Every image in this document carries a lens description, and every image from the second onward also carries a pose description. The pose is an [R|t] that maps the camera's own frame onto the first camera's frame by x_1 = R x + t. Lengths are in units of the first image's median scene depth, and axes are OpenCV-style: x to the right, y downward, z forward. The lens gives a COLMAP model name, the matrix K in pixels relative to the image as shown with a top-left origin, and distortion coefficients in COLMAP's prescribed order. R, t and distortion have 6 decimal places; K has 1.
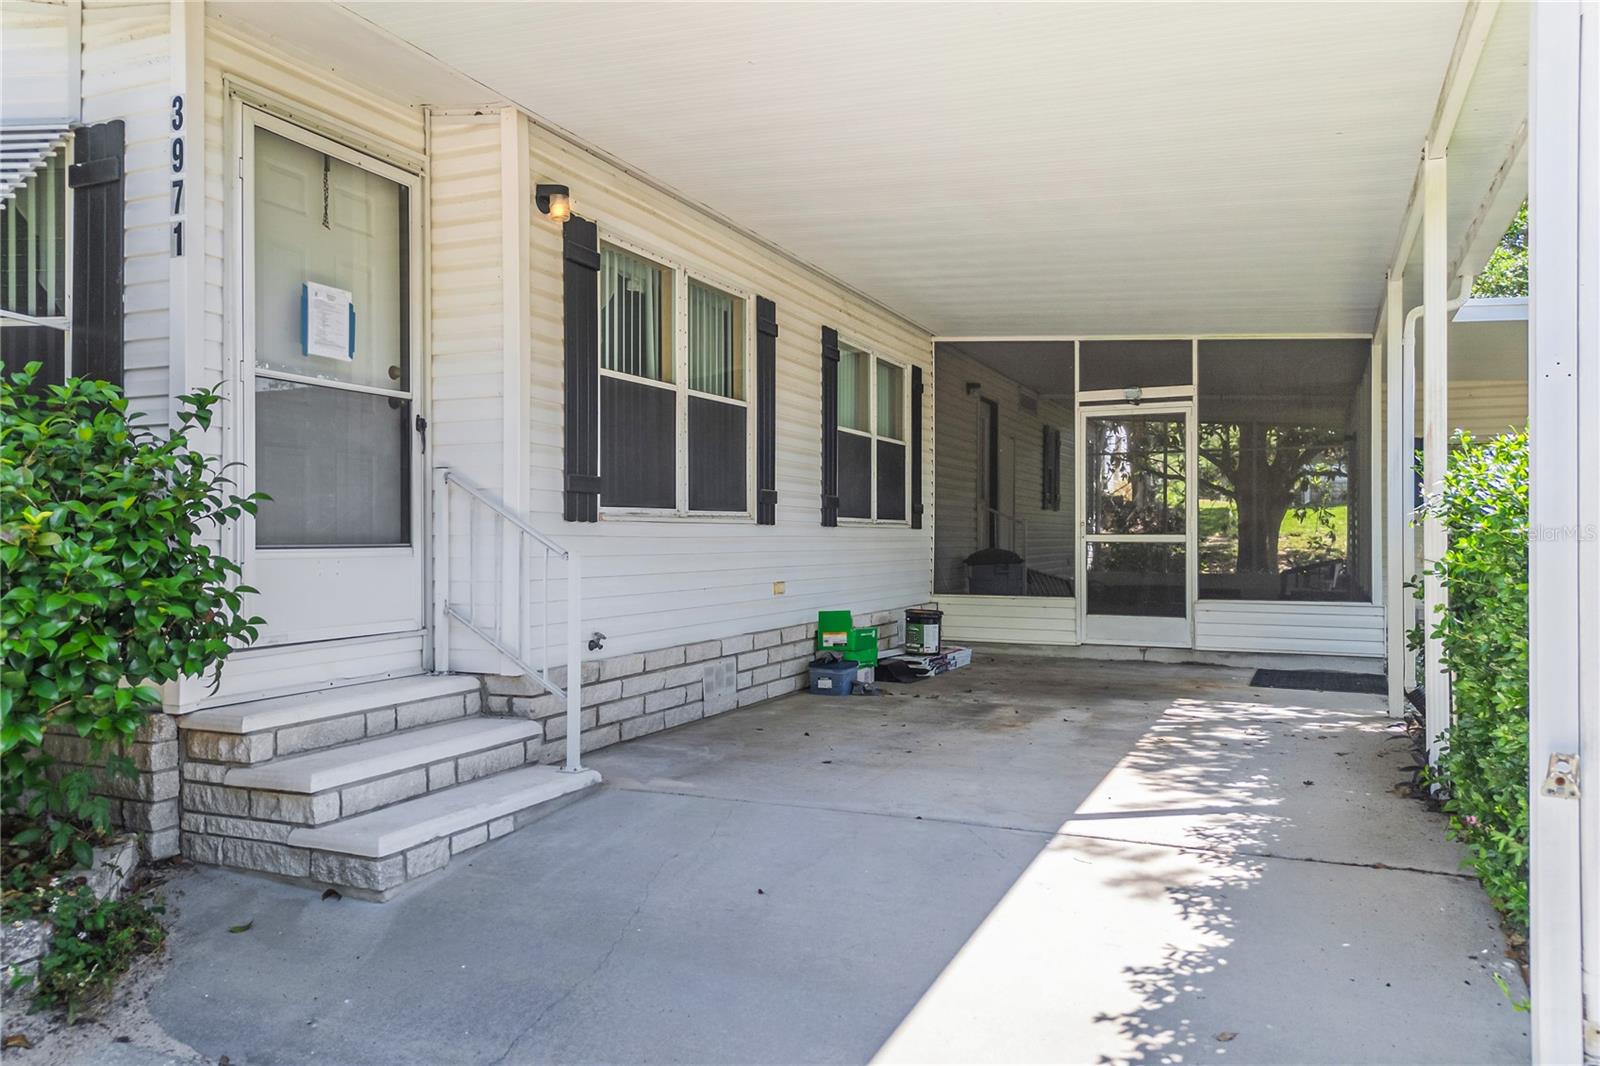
lens RADIAL K [[1130.0, 0, 800.0], [0, 1130.0, 533.0], [0, 0, 1]] dist [0.088629, -0.101163]
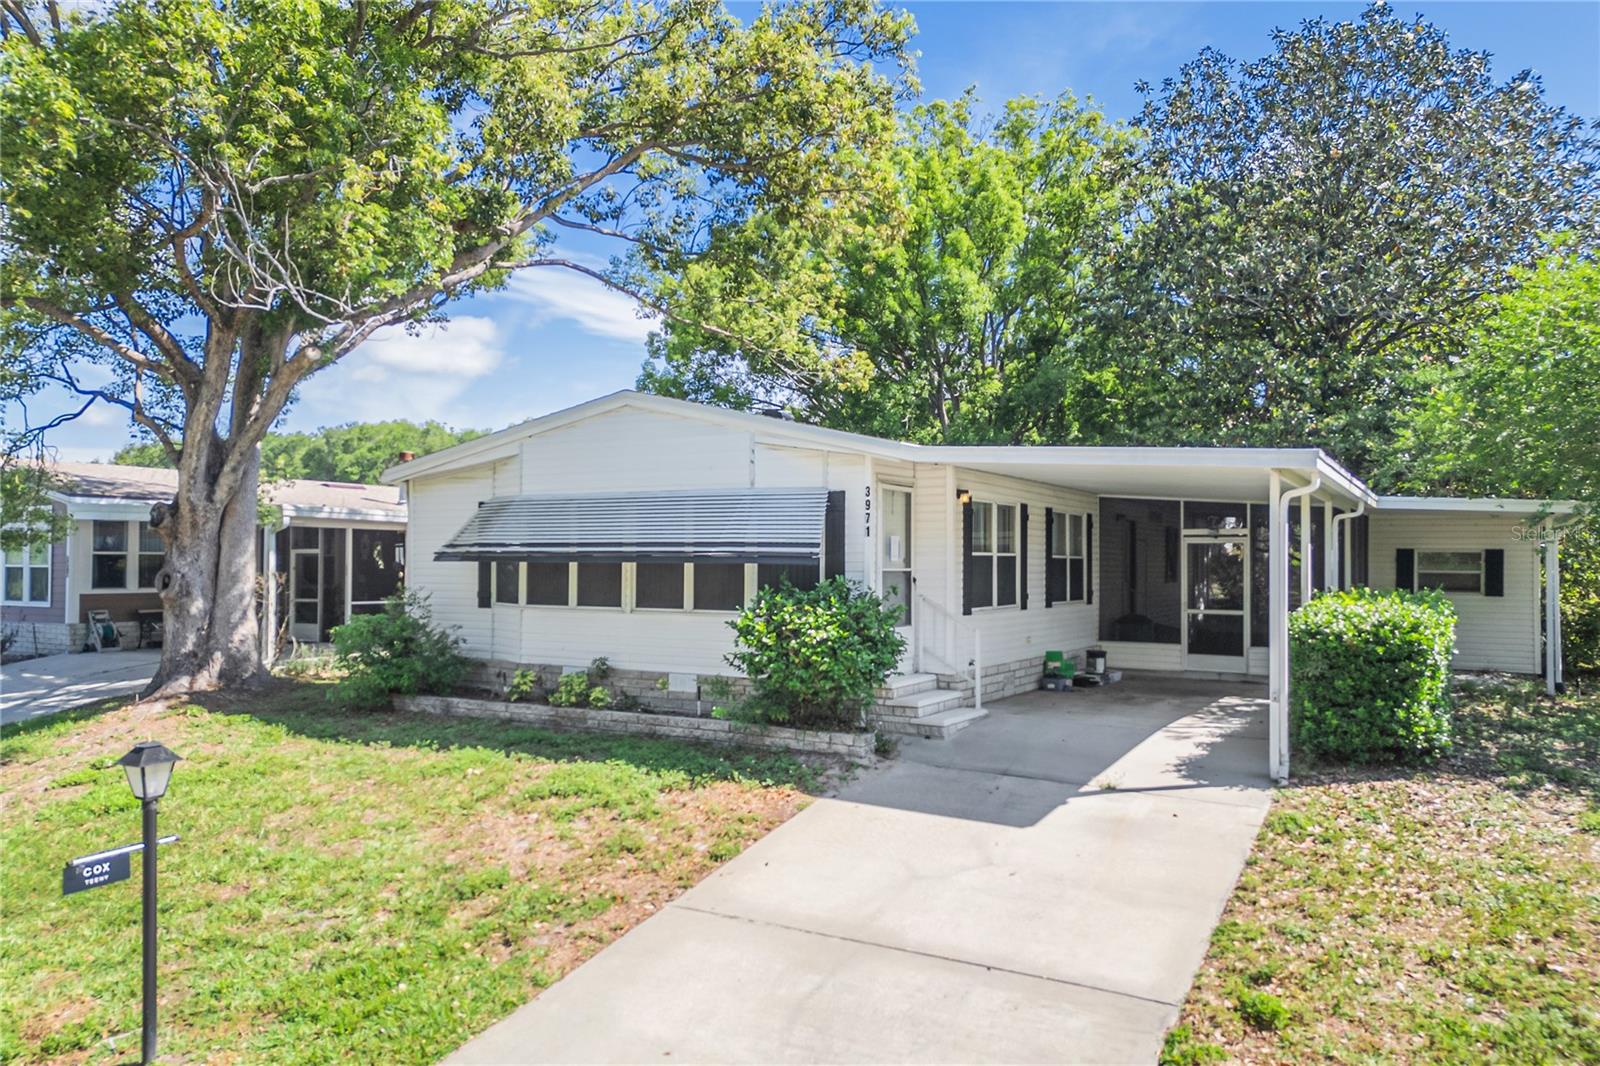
lens RADIAL K [[1130.0, 0, 800.0], [0, 1130.0, 533.0], [0, 0, 1]] dist [0.088629, -0.101163]
pose [[0.993716, 0.003259, -0.111884, -0.195555], [-0.006106, 0.999666, -0.025111, -0.088407], [0.111764, 0.025637, 0.993404, -1.084021]]
